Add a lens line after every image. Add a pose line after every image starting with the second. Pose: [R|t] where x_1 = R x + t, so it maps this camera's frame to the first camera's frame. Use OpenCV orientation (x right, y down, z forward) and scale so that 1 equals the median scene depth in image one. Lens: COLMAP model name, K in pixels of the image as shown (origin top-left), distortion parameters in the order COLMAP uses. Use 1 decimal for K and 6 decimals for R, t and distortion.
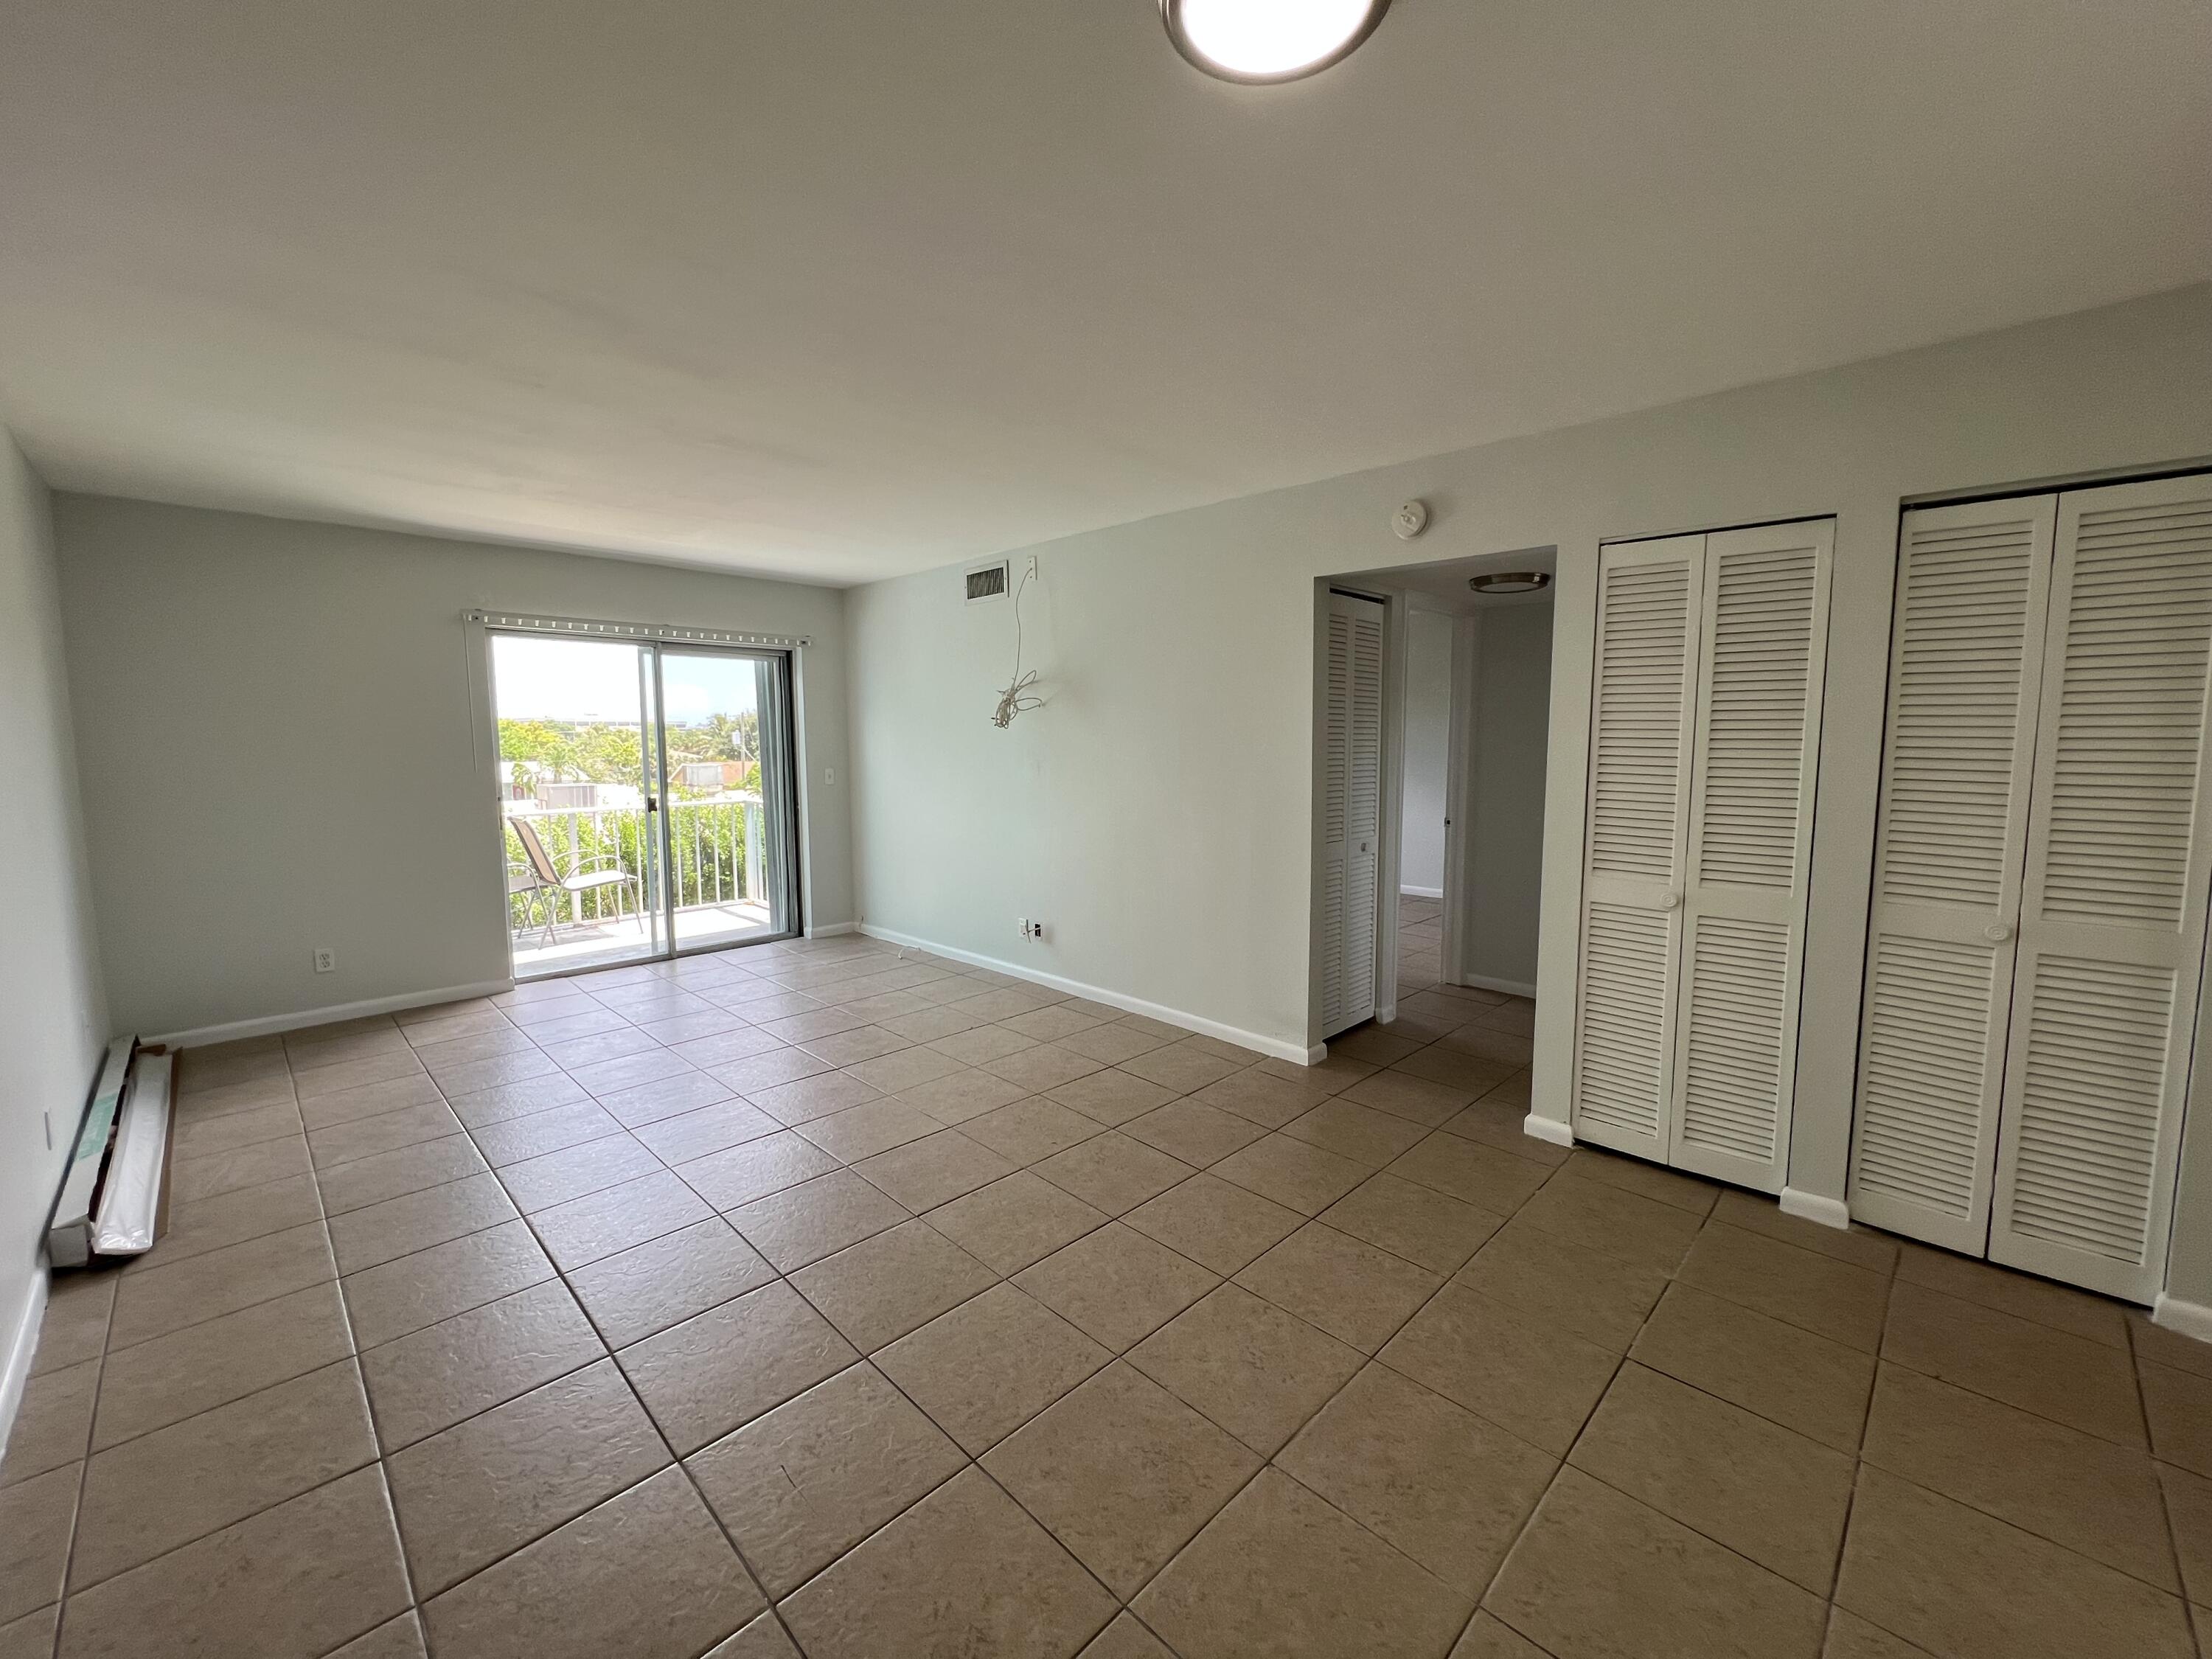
lens RADIAL K [[889.8, 0, 1106.1], [0, 889.8, 824.1], [0, 0, 1]] dist [0.000926, 0.000093]
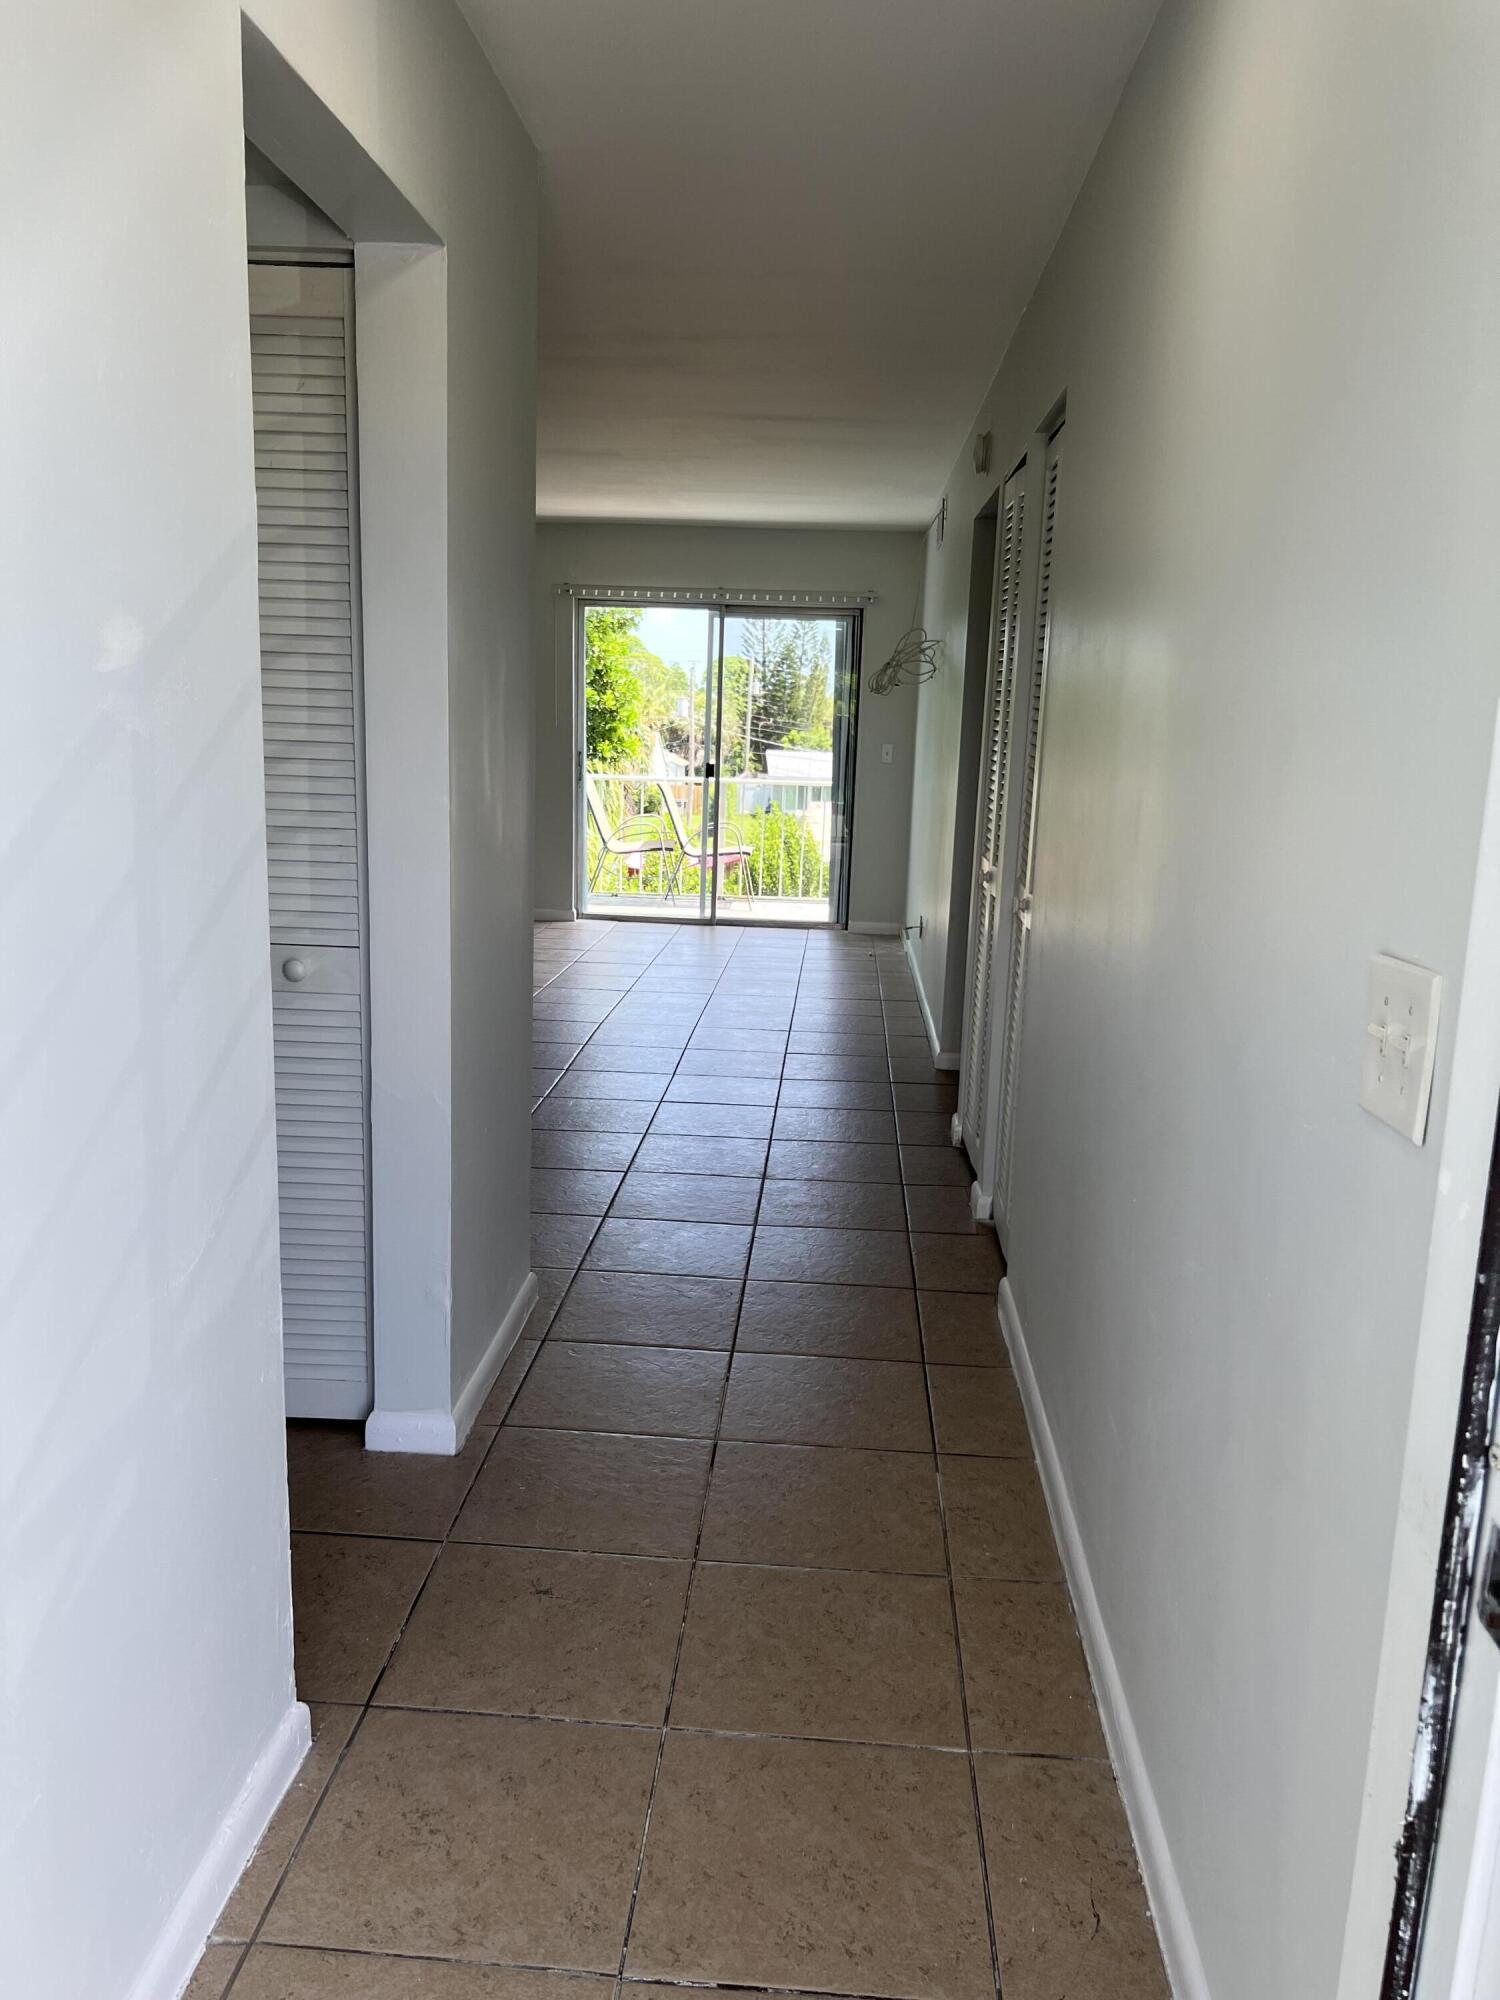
lens RADIAL K [[1480.2, 0, 757.6], [0, 1480.2, 1012.3], [0, 0, 1]] dist [0.014124, 0.000429]
pose [[0.661868, 0.169715, -0.730156, 1.534273], [-0.106290, 0.985440, 0.132704, 0.040603], [0.742047, -0.010224, 0.670270, -0.183661]]
